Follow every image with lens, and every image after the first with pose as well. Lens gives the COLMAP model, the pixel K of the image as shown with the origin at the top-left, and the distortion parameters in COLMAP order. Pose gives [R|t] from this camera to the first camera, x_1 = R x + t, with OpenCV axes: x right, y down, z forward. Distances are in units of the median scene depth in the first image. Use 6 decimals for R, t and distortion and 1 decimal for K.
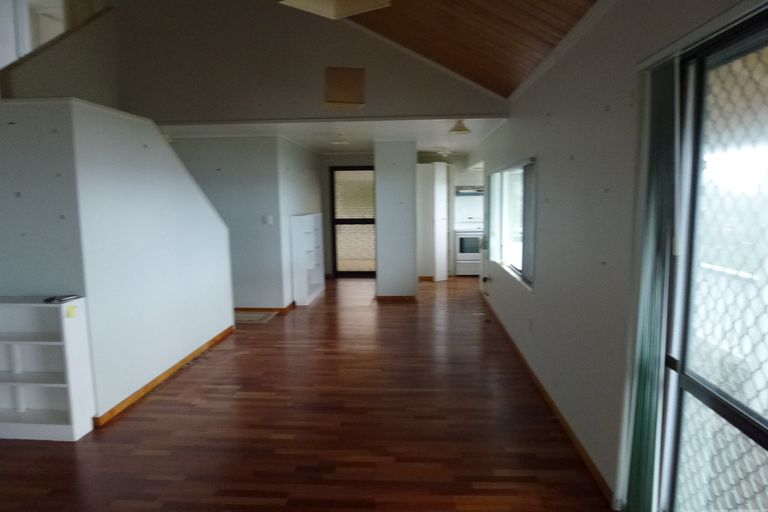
lens RADIAL K [[545.3, 0, 384.5], [0, 545.3, 258.3], [0, 0, 1]] dist [-0.008780, -0.001941]
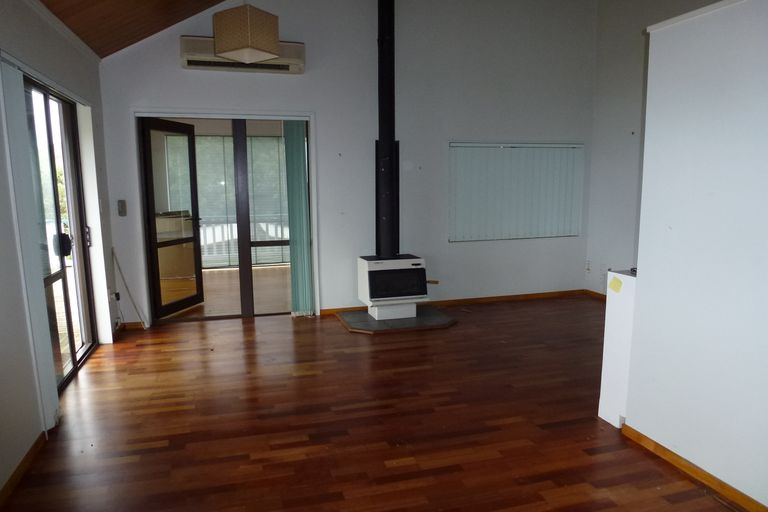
lens RADIAL K [[545.3, 0, 383.4], [0, 545.3, 257.1], [0, 0, 1]] dist [-0.008780, -0.001941]
pose [[-0.929074, 0.083986, -0.360232, 0.112479], [-0.013421, 0.965587, 0.259736, -0.192487], [0.369650, 0.246148, -0.895974, 1.808273]]
